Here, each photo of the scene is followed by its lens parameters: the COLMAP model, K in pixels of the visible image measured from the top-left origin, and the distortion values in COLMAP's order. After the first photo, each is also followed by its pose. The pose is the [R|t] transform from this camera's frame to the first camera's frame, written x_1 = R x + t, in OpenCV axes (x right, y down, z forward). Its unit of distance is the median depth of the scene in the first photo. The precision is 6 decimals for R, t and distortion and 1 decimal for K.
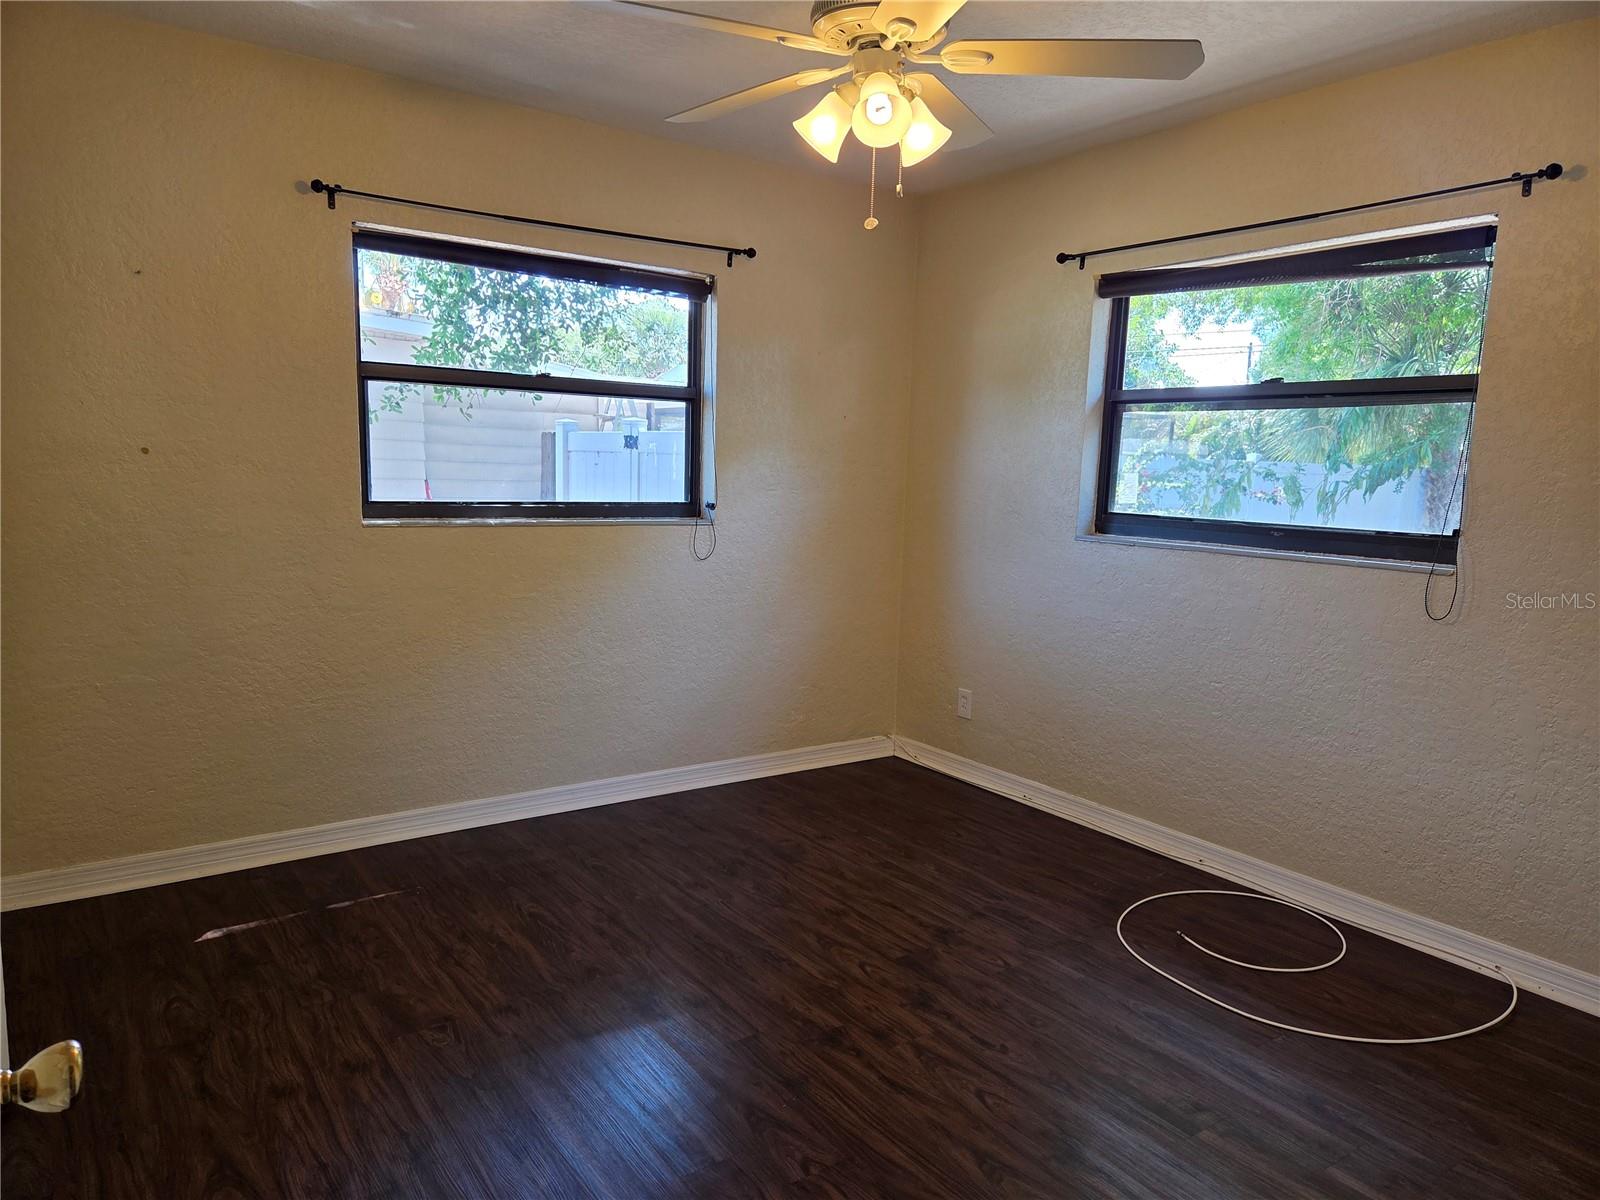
lens RADIAL K [[1068.5, 0, 804.9], [0, 1068.5, 597.1], [0, 0, 1]] dist [0.081032, -0.063641]
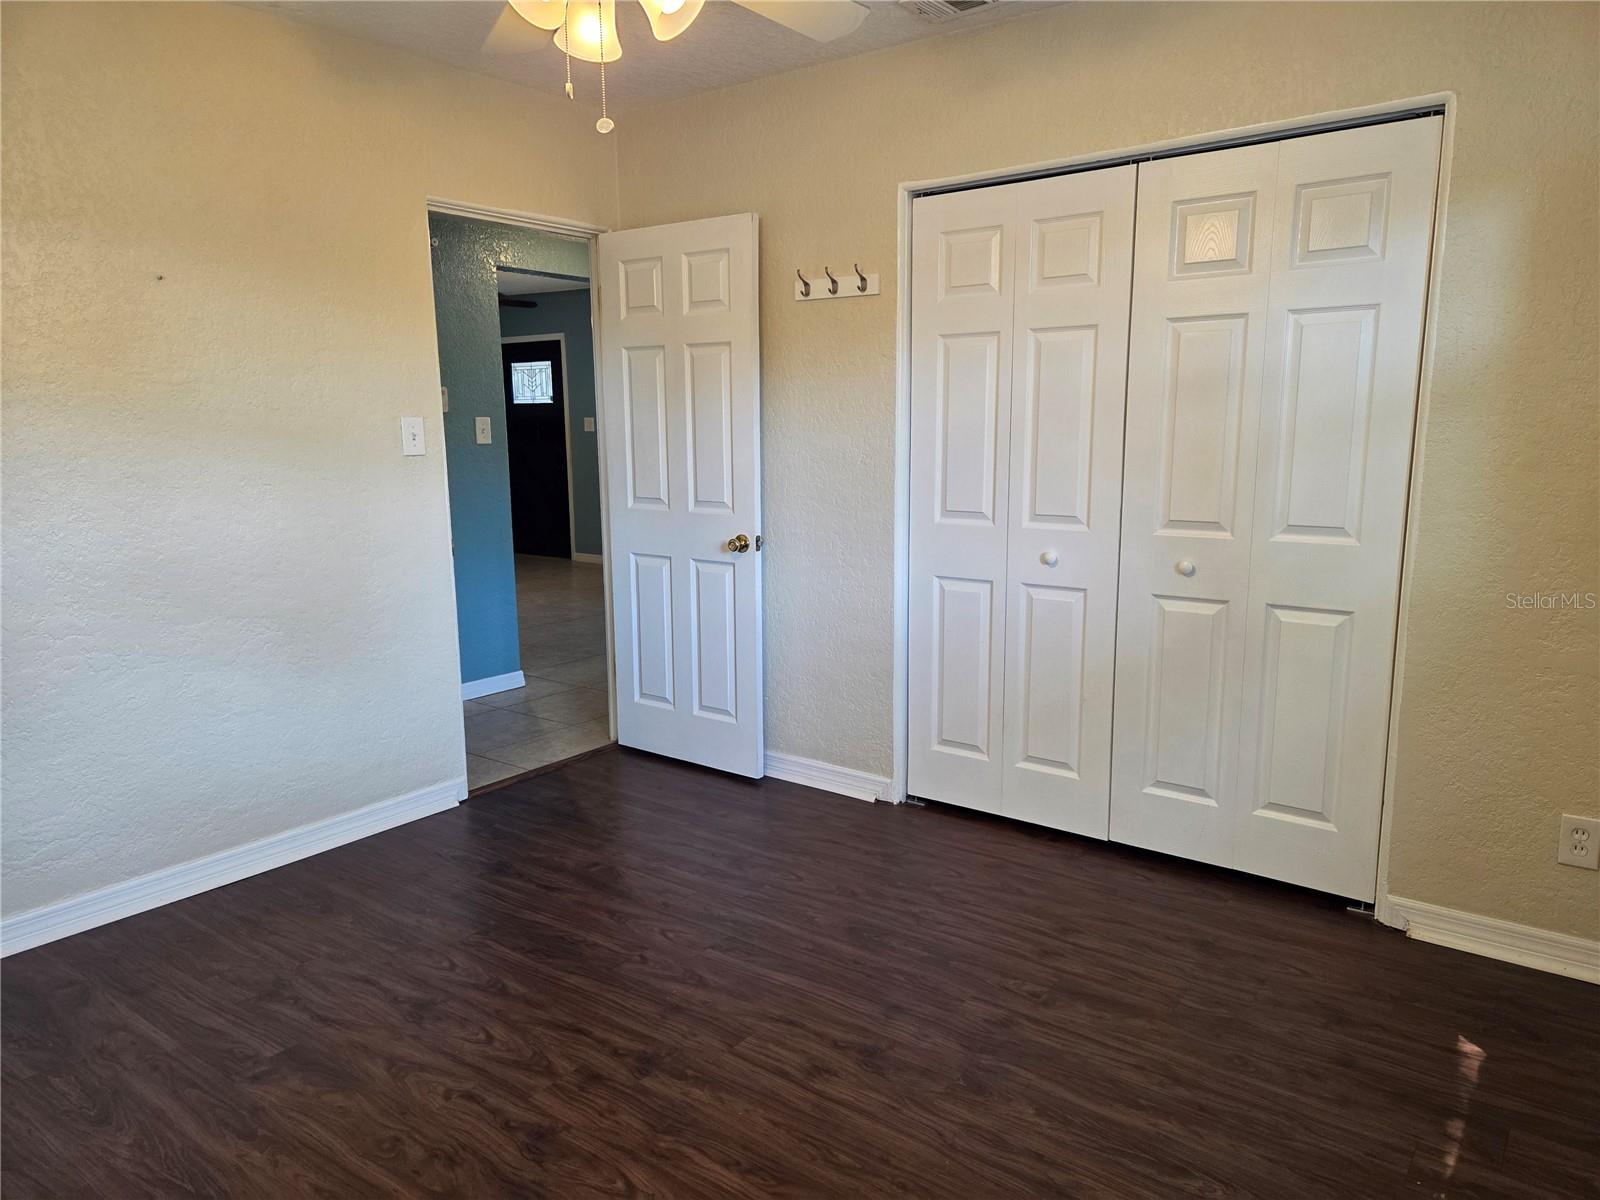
lens RADIAL K [[1068.5, 0, 804.9], [0, 1068.5, 597.1], [0, 0, 1]] dist [0.081032, -0.063641]
pose [[-0.952399, 0.026322, -0.303715, 0.162698], [-0.060952, 0.959708, 0.274309, -0.218086], [0.298698, 0.279764, -0.912421, 1.738643]]
